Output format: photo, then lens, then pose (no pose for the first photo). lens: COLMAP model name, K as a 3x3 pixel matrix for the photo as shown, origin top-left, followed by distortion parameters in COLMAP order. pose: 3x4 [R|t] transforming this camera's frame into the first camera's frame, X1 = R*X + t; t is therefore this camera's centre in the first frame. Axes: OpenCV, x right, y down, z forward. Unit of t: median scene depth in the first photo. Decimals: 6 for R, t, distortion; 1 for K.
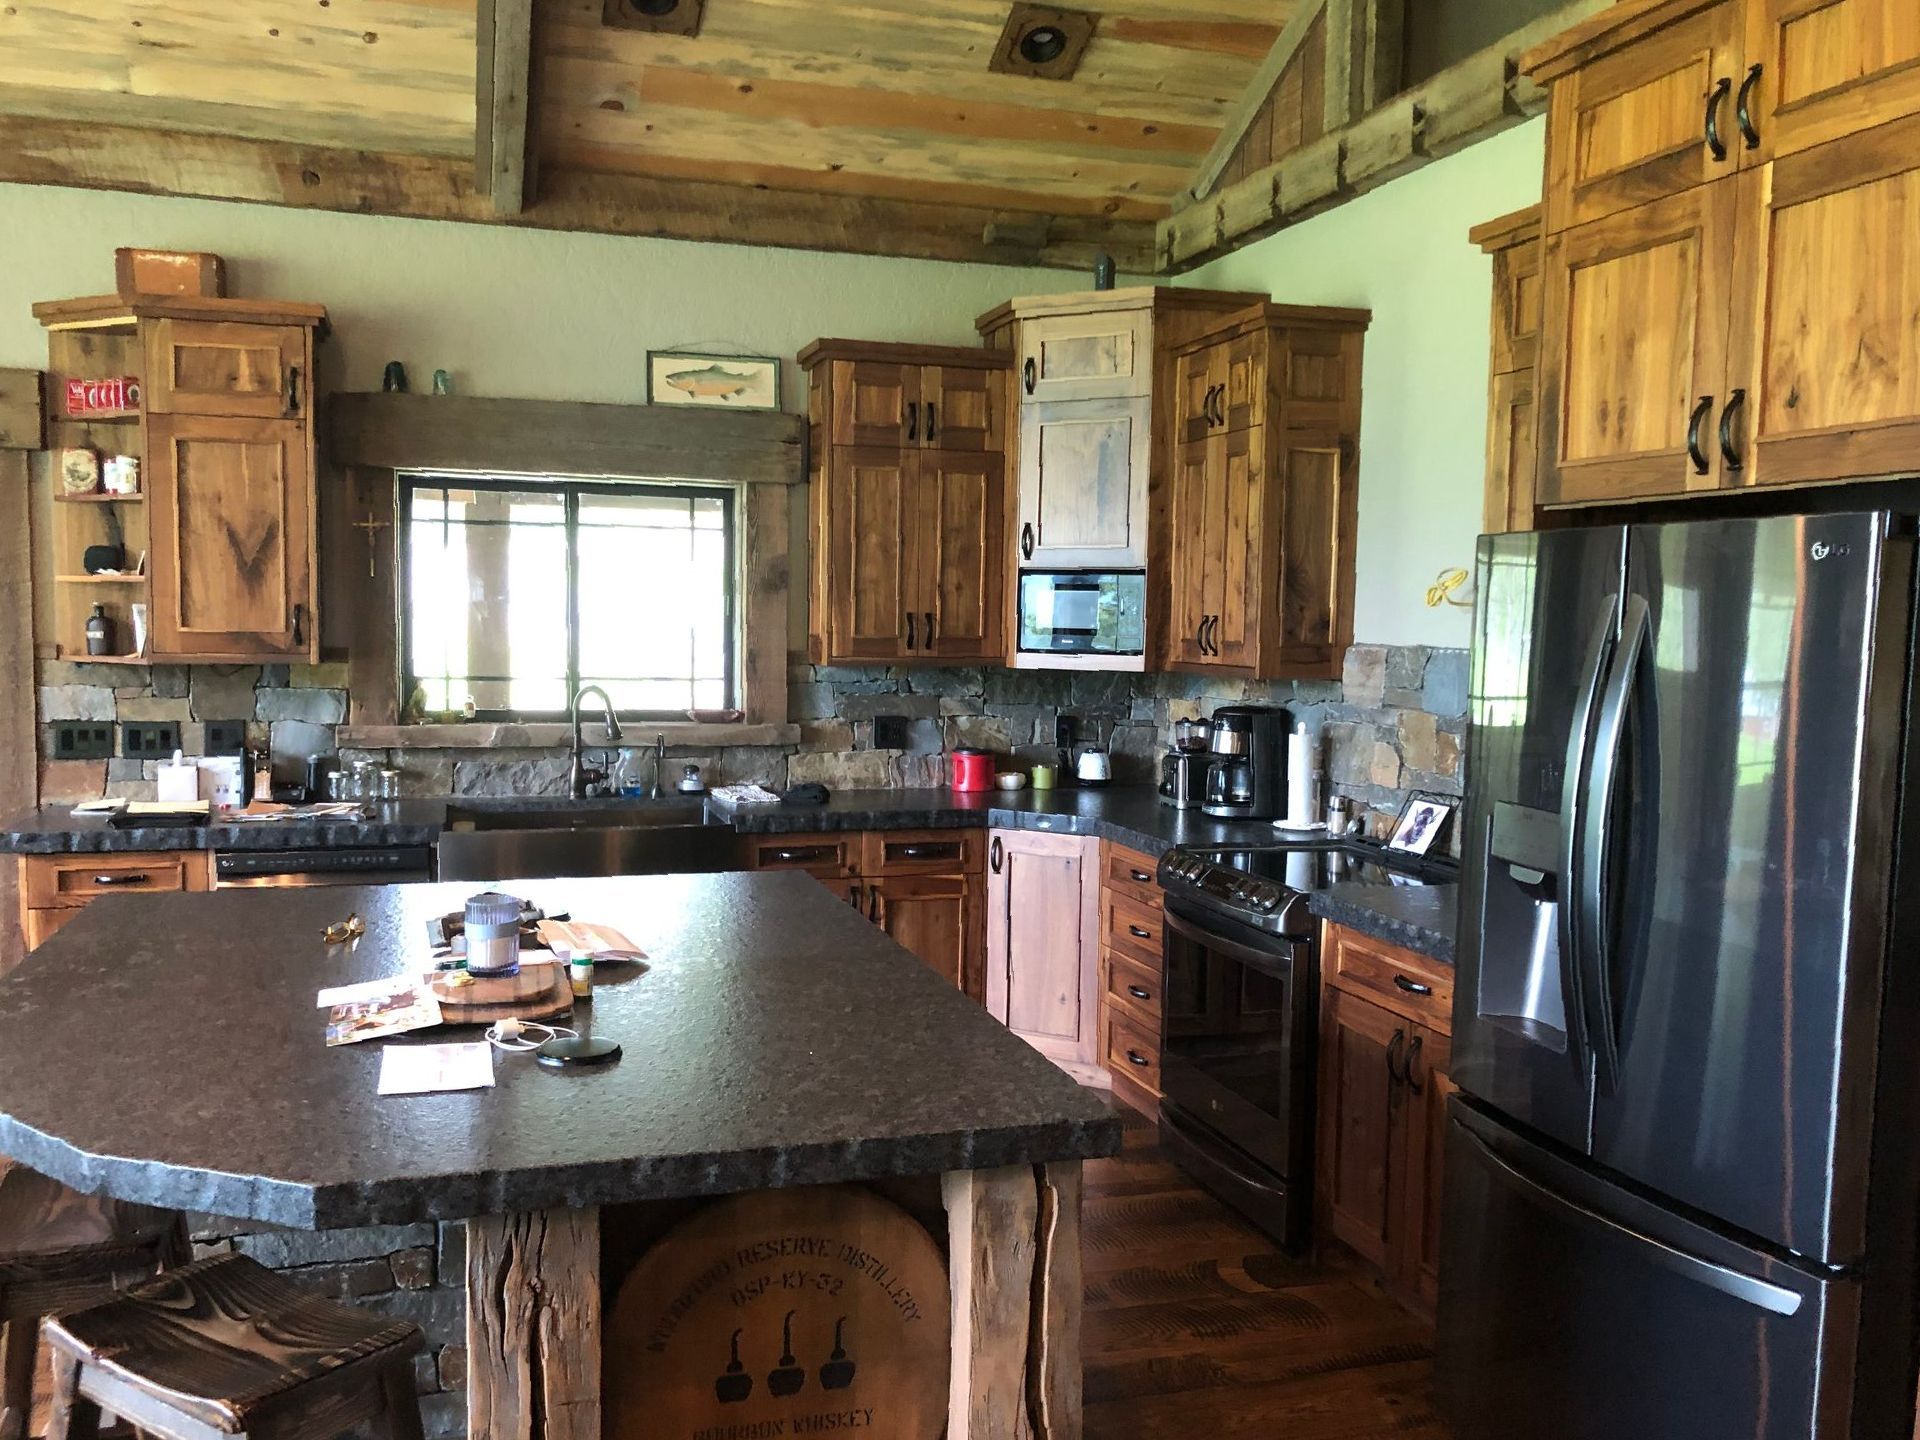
lens RADIAL K [[1602.2, 0, 960.0], [0, 1602.2, 720.0], [0, 0, 1]] dist [0.060048, -0.006528]
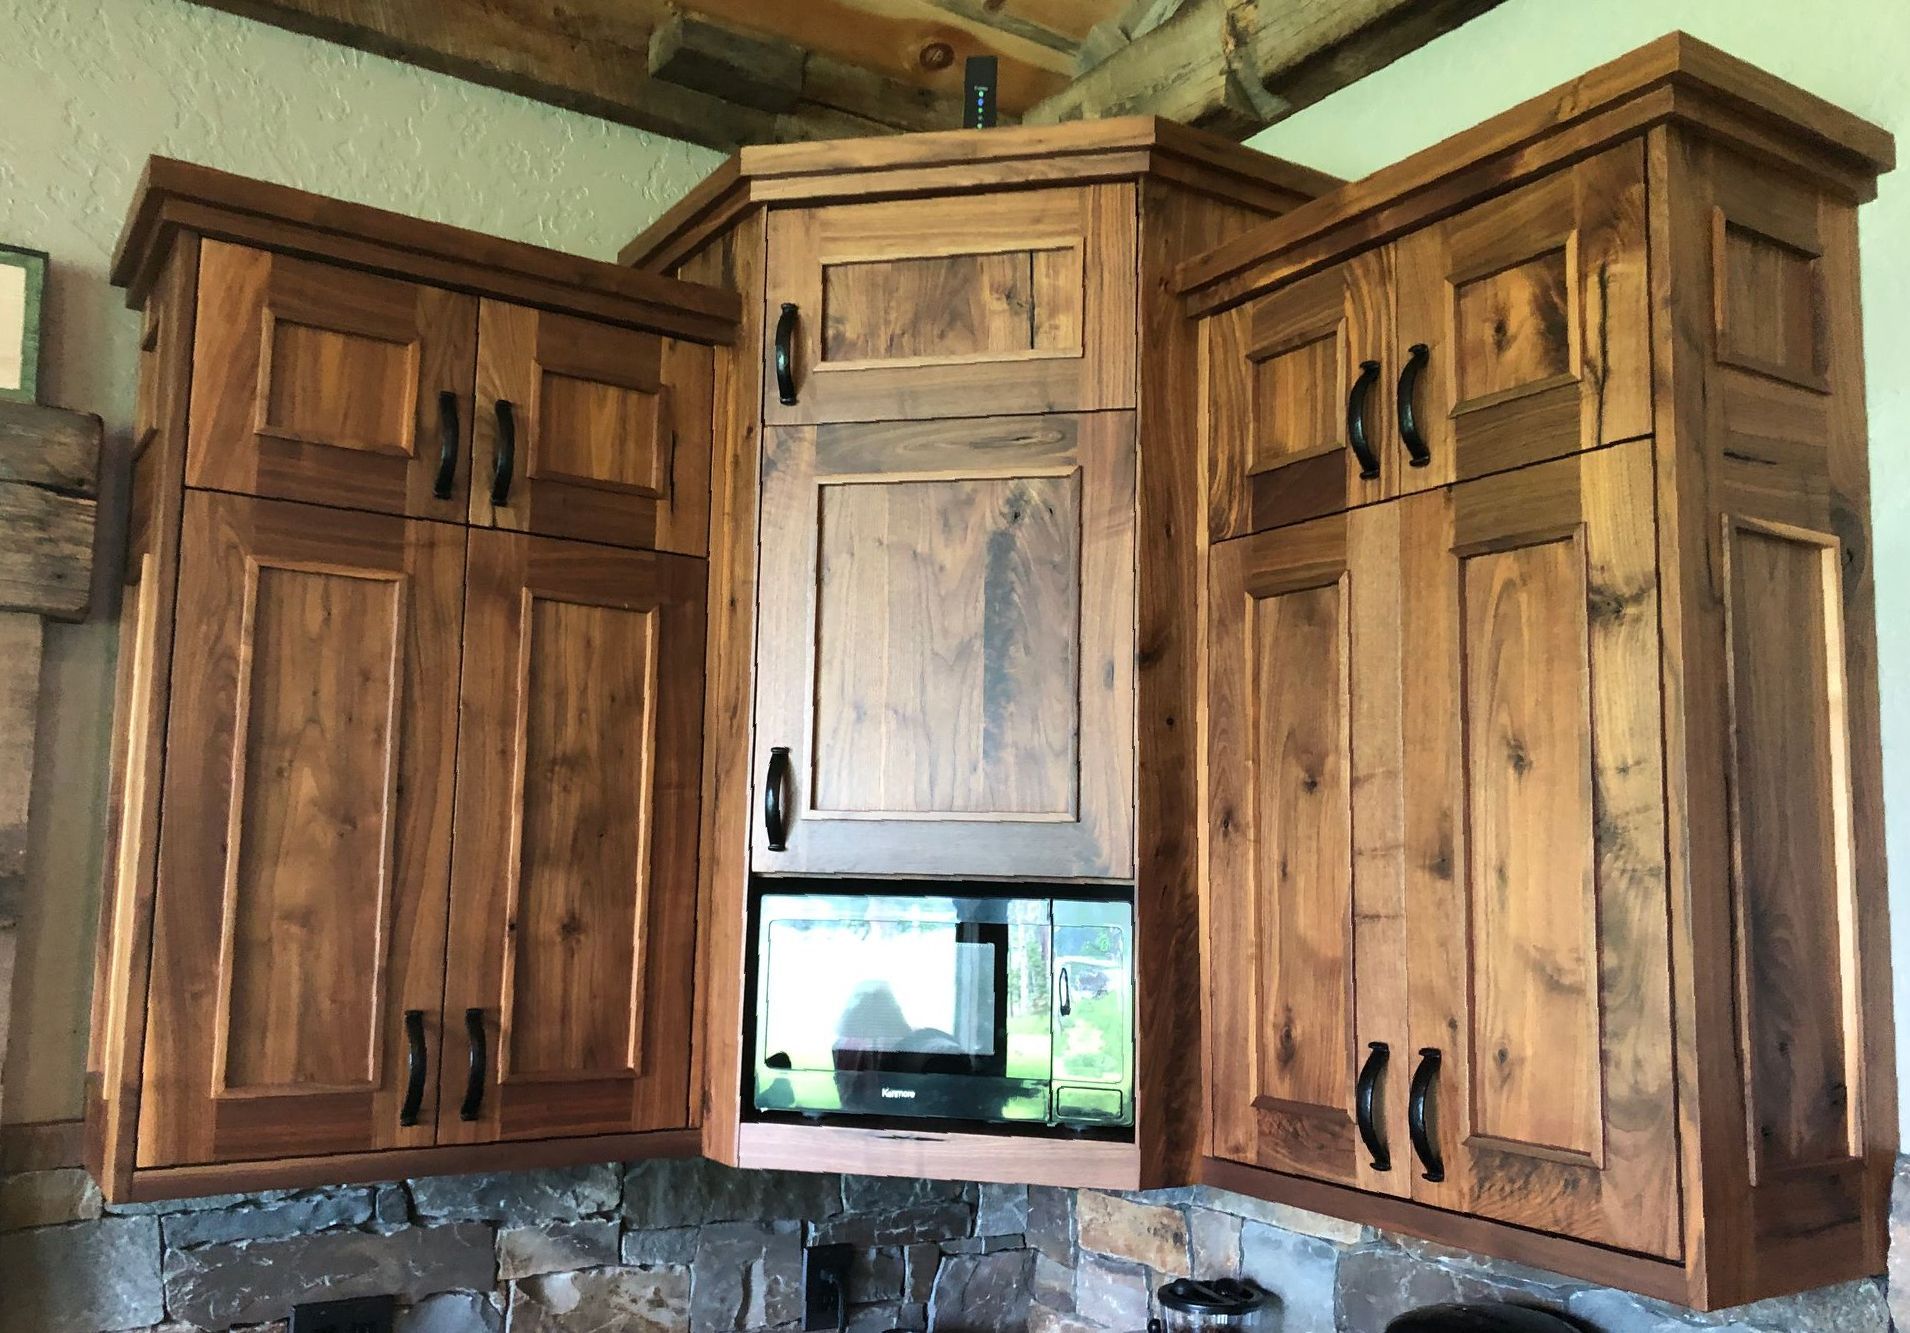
lens RADIAL K [[1624.5, 0, 952.2], [0, 1624.5, 729.7], [0, 0, 1]] dist [0.065143, -0.089401]
pose [[0.963026, 0.032664, 0.267420, -0.017314], [0.009221, 0.988045, -0.153892, -0.071186], [-0.269250, 0.150668, 0.951212, 0.647059]]
